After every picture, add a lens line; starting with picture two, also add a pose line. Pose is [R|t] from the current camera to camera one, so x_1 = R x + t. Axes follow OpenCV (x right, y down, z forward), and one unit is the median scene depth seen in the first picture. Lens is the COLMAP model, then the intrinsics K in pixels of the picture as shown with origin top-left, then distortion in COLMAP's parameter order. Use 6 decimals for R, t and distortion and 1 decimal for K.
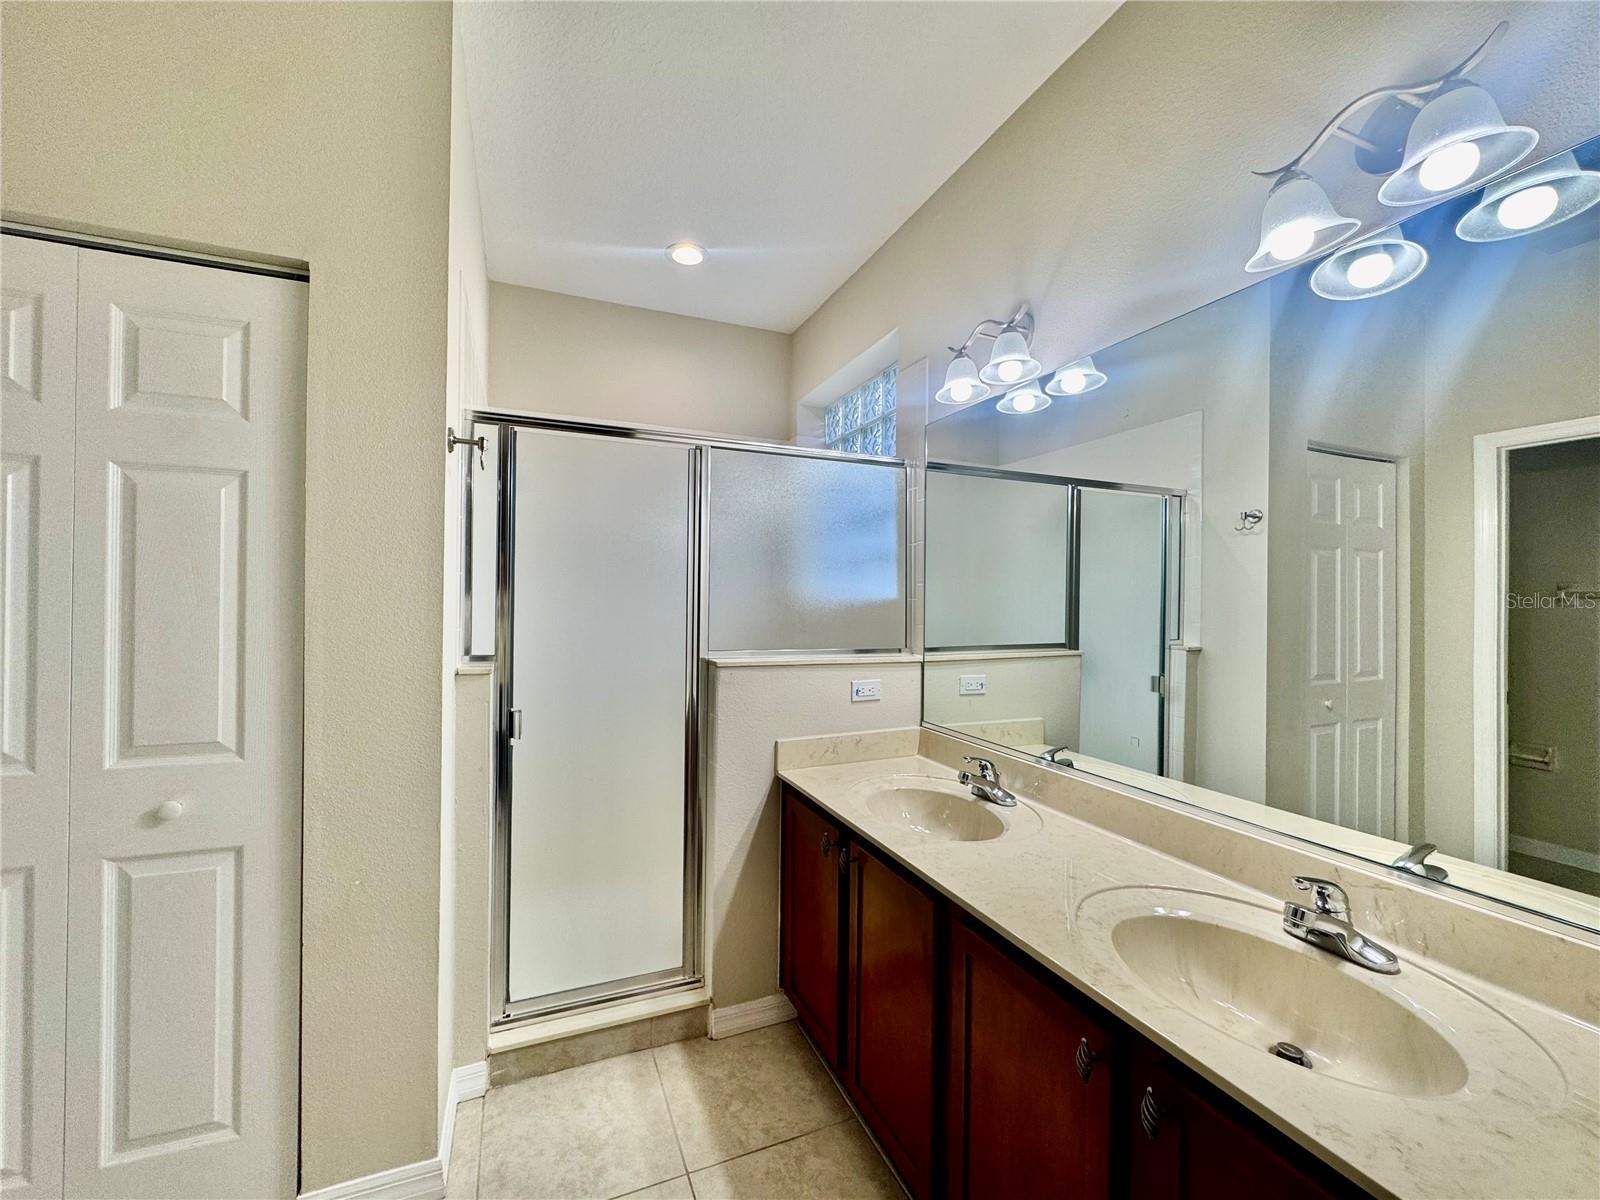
lens RADIAL K [[639.6, 0, 796.2], [0, 639.6, 598.6], [0, 0, 1]] dist [-0.002927, -0.000248]
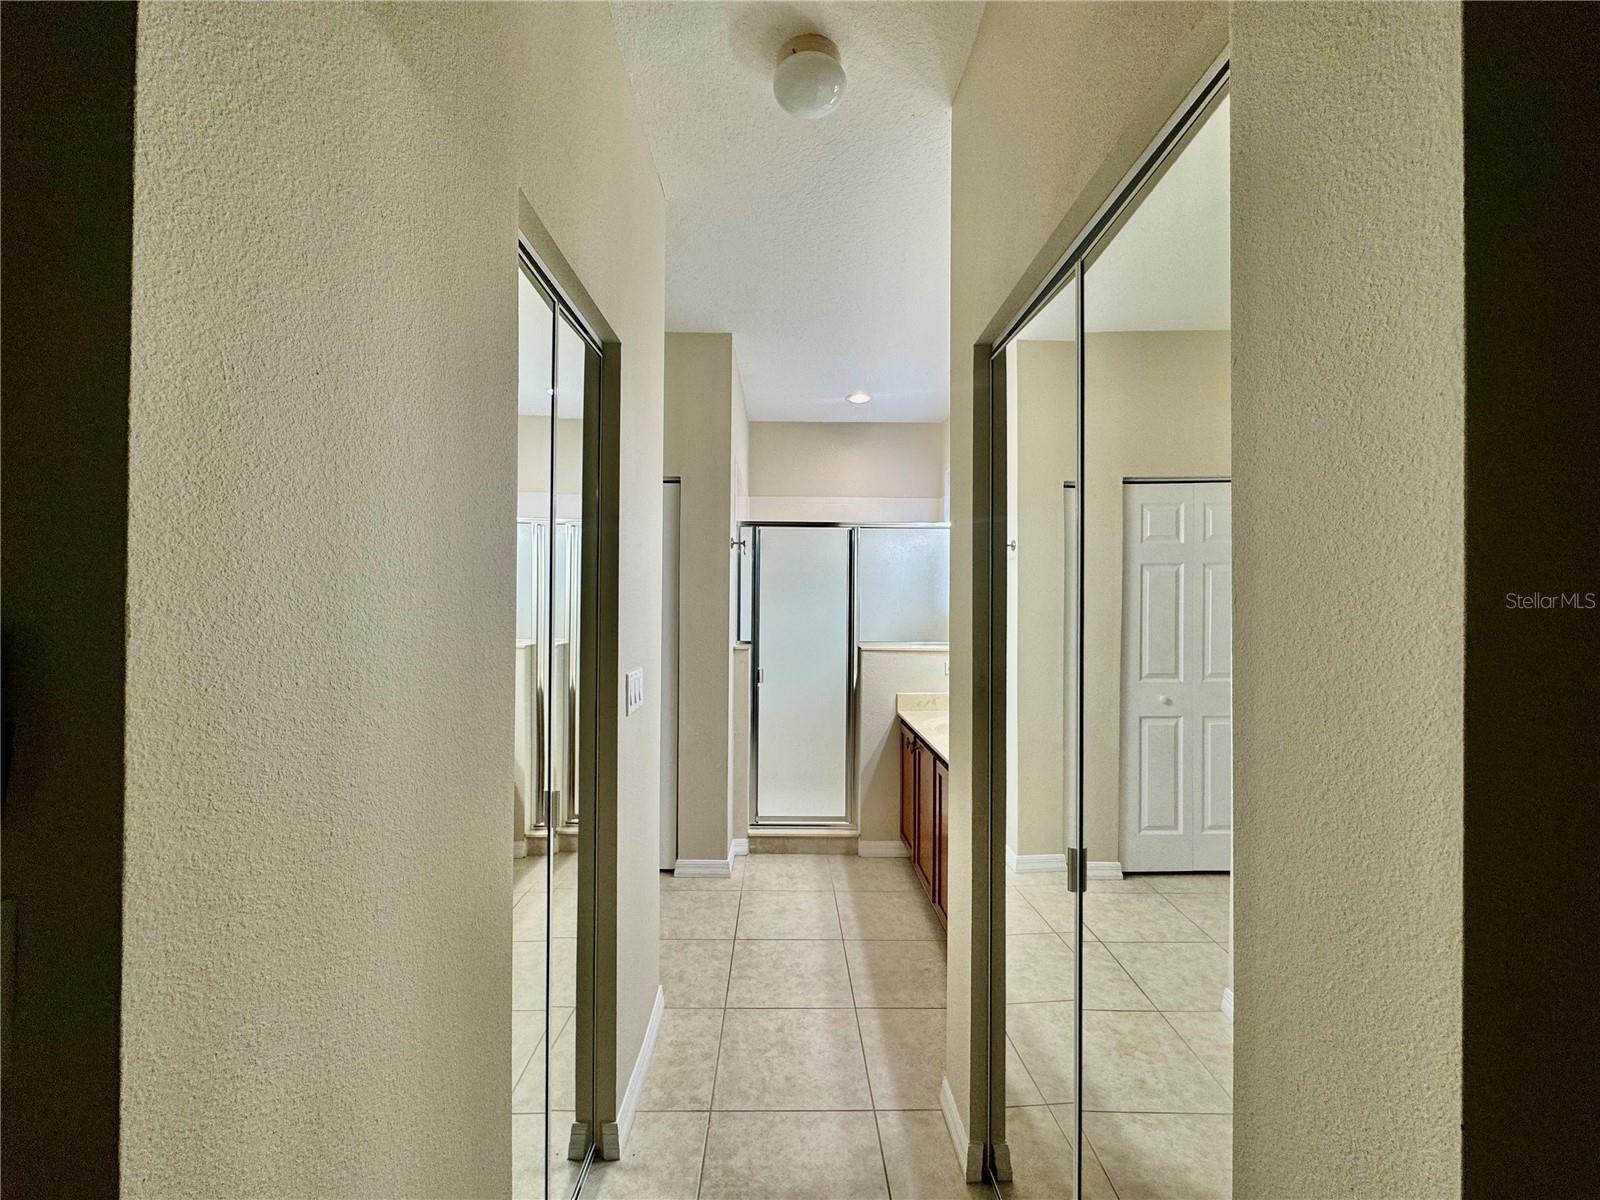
lens RADIAL K [[639.6, 0, 802.1], [0, 639.6, 600.3], [0, 0, 1]] dist [-0.002927, -0.000248]
pose [[0.932829, -0.009729, -0.360188, 0.407348], [0.004926, 0.999886, -0.014251, -0.011380], [0.360286, 0.011519, 0.932771, -0.824154]]
